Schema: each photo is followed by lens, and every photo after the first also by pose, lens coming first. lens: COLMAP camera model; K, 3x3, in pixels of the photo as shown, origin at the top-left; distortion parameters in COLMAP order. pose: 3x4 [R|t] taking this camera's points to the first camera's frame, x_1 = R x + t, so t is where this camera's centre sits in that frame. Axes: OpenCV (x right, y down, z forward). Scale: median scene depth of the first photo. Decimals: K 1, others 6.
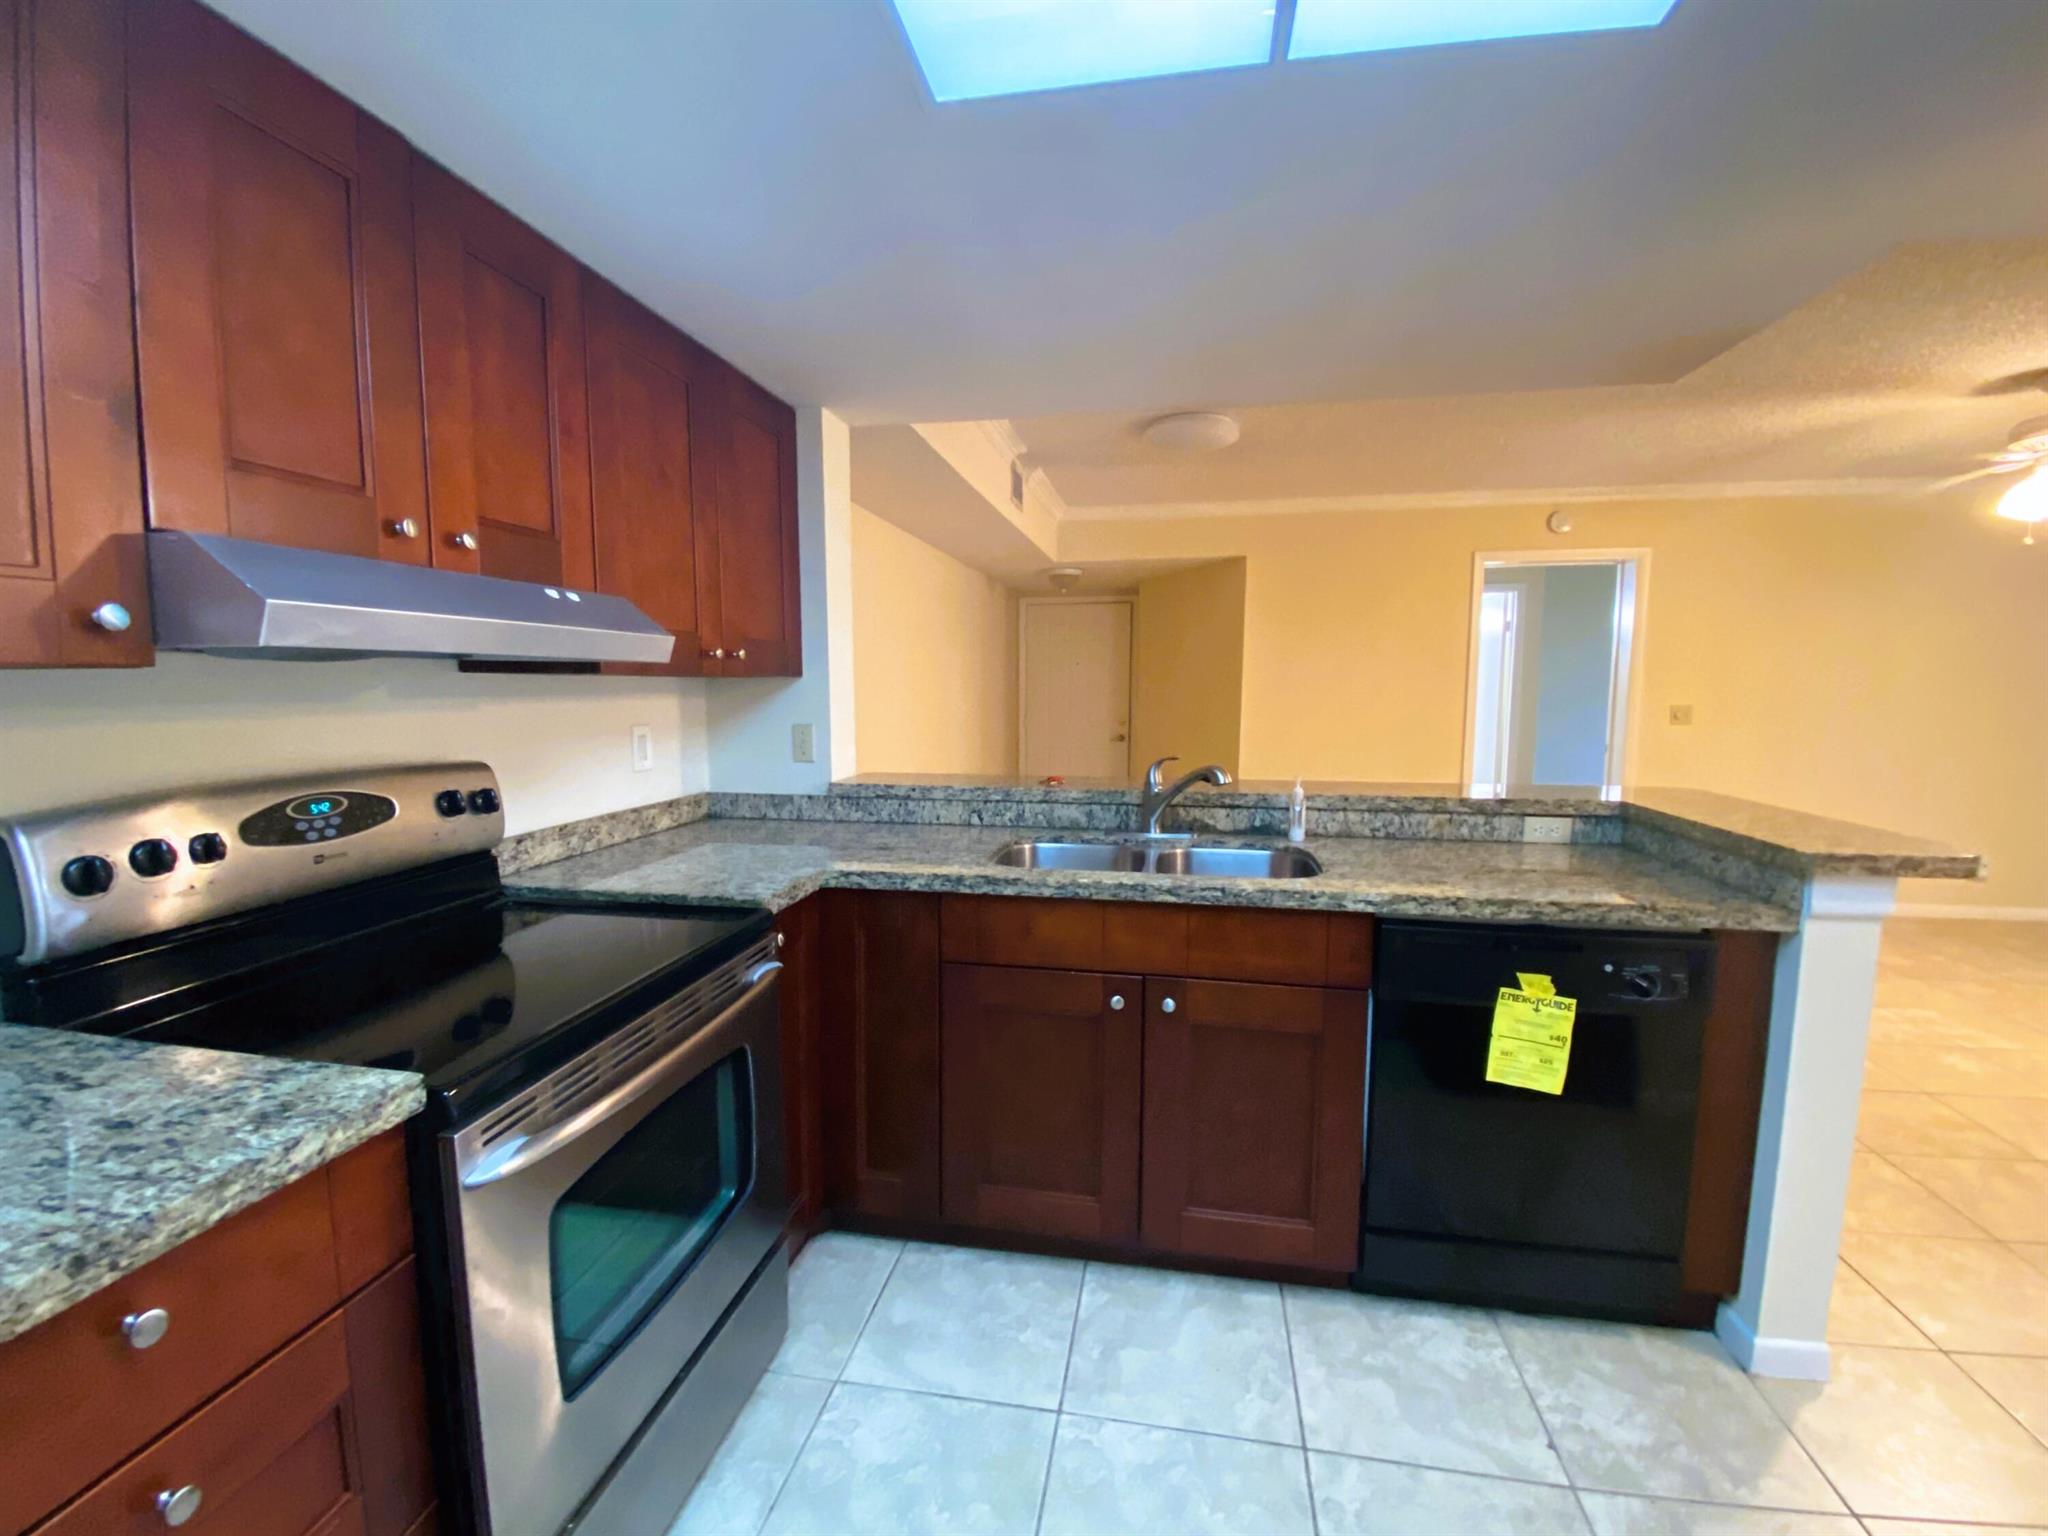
lens RADIAL K [[912.3, 0, 1022.6], [0, 912.3, 778.9], [0, 0, 1]] dist [-0.005256, -0.000919]
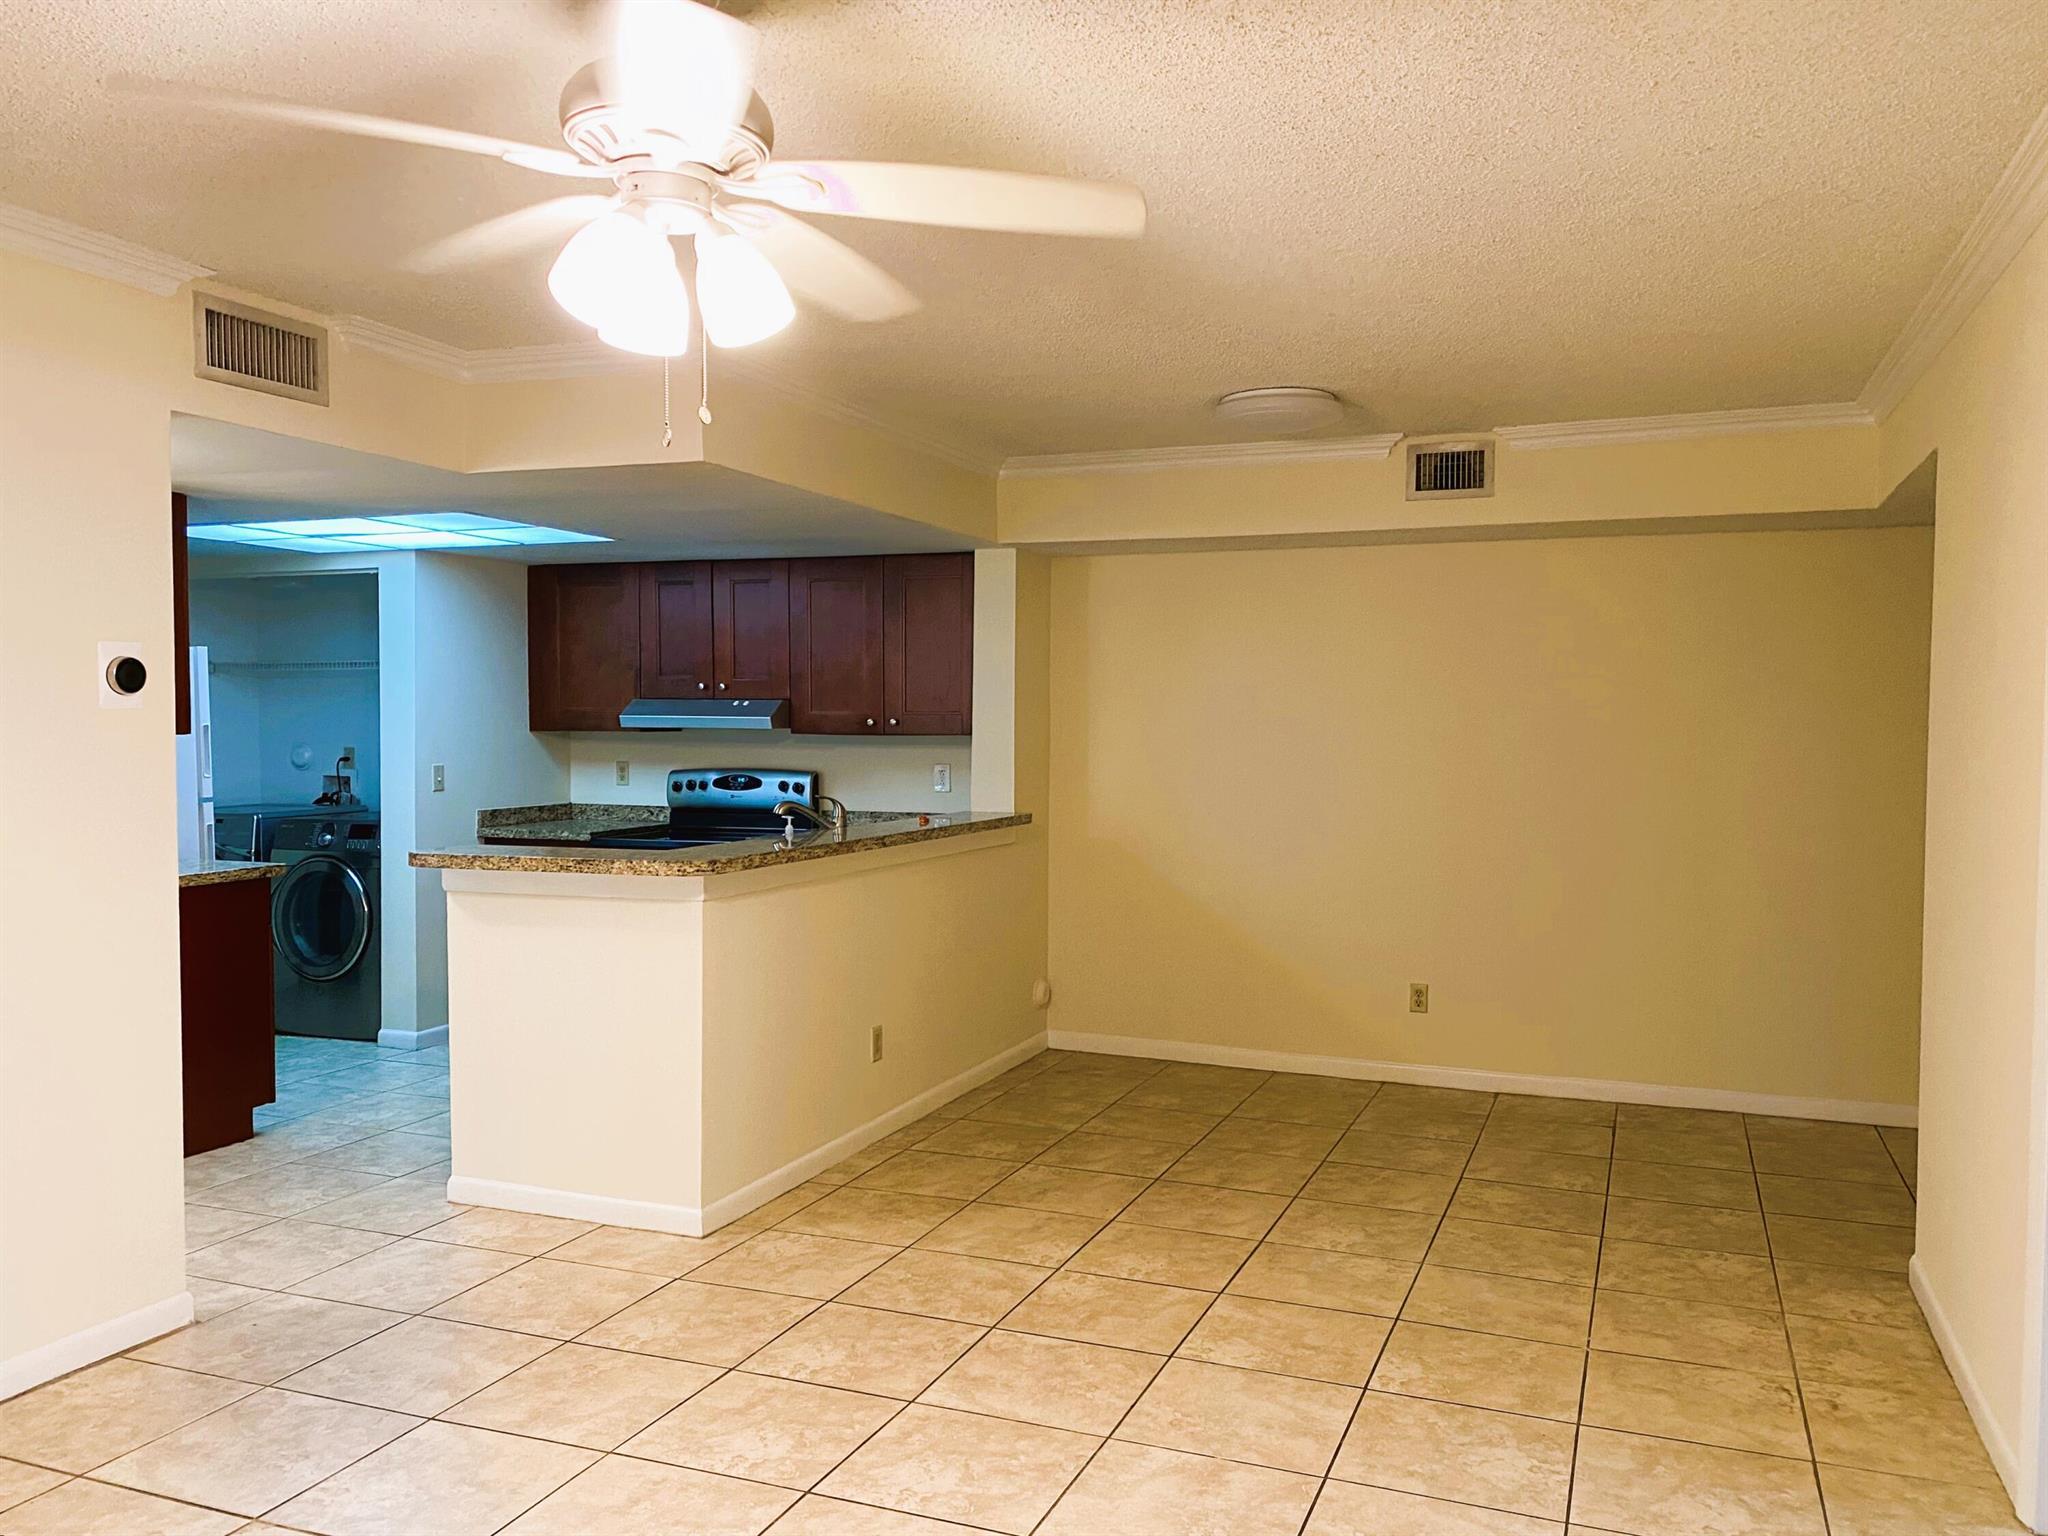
lens RADIAL K [[1587.0, 0, 1027.2], [0, 1587.0, 768.9], [0, 0, 1]] dist [0.042926, -0.014053]
pose [[-0.196545, 0.039370, -0.979704, 3.648159], [-0.098007, 0.993401, 0.059582, -0.357375], [0.975584, 0.107728, -0.191389, 2.613102]]
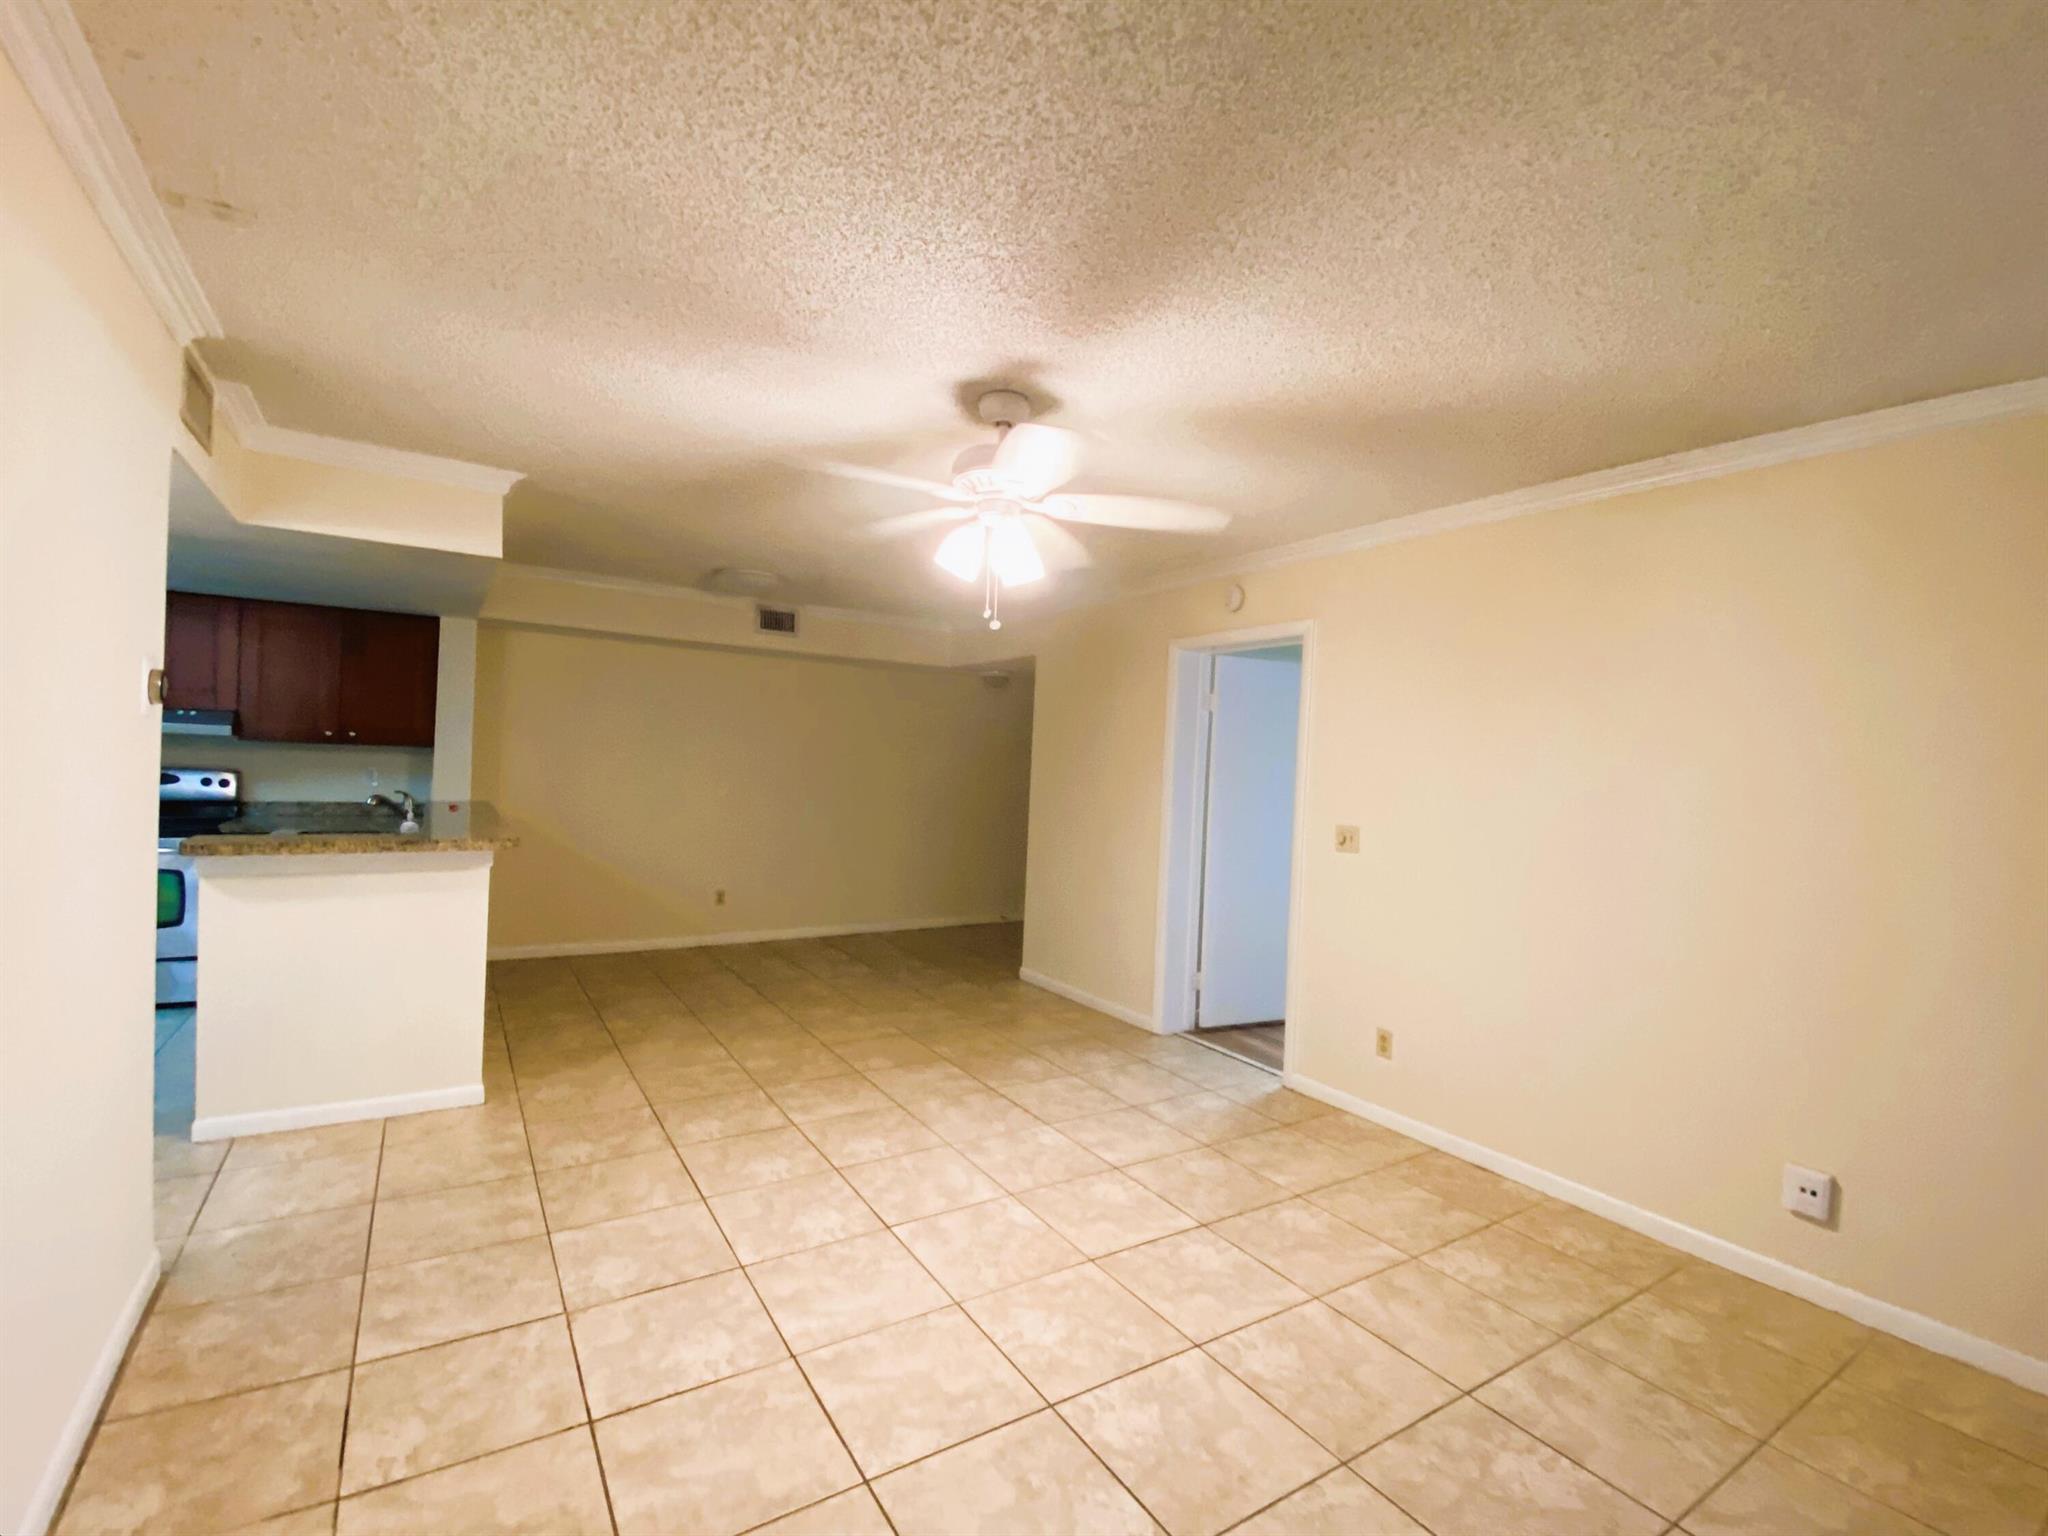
lens RADIAL K [[912.3, 0, 1025.7], [0, 912.3, 757.8], [0, 0, 1]] dist [-0.005256, -0.000919]
pose [[0.683099, 0.036023, -0.729437, 3.591285], [-0.118923, 0.990939, -0.062431, -0.192965], [0.720579, 0.129393, 0.681193, 0.960157]]
